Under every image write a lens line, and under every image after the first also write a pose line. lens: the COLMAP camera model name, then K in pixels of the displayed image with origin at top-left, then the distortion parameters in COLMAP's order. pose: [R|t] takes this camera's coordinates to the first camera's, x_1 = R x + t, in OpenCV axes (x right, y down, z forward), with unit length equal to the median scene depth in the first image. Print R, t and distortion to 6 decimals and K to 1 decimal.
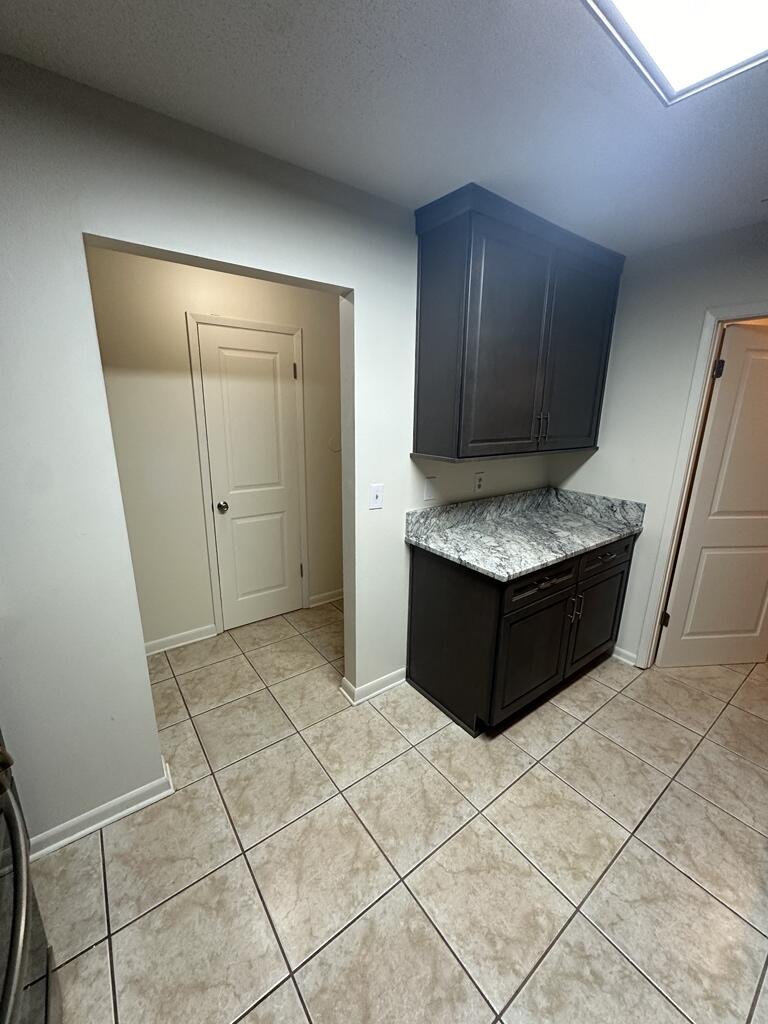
lens RADIAL K [[409.6, 0, 384.0], [0, 409.6, 512.0], [0, 0, 1]] dist [-0.000939, -0.000090]
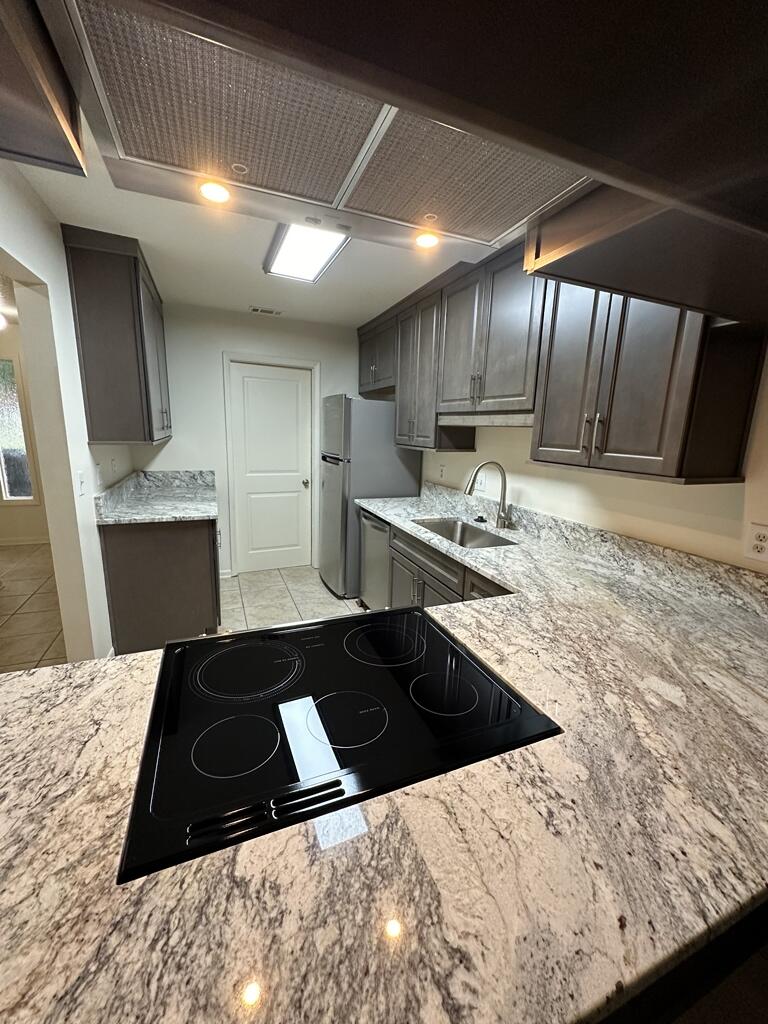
lens RADIAL K [[409.6, 0, 384.0], [0, 409.6, 512.0], [0, 0, 1]] dist [-0.000939, -0.000090]
pose [[0.248288, -0.205364, 0.946667, -0.692304], [0.214379, 0.964686, 0.153046, 0.032442], [-0.944666, 0.164946, 0.283546, -0.015170]]
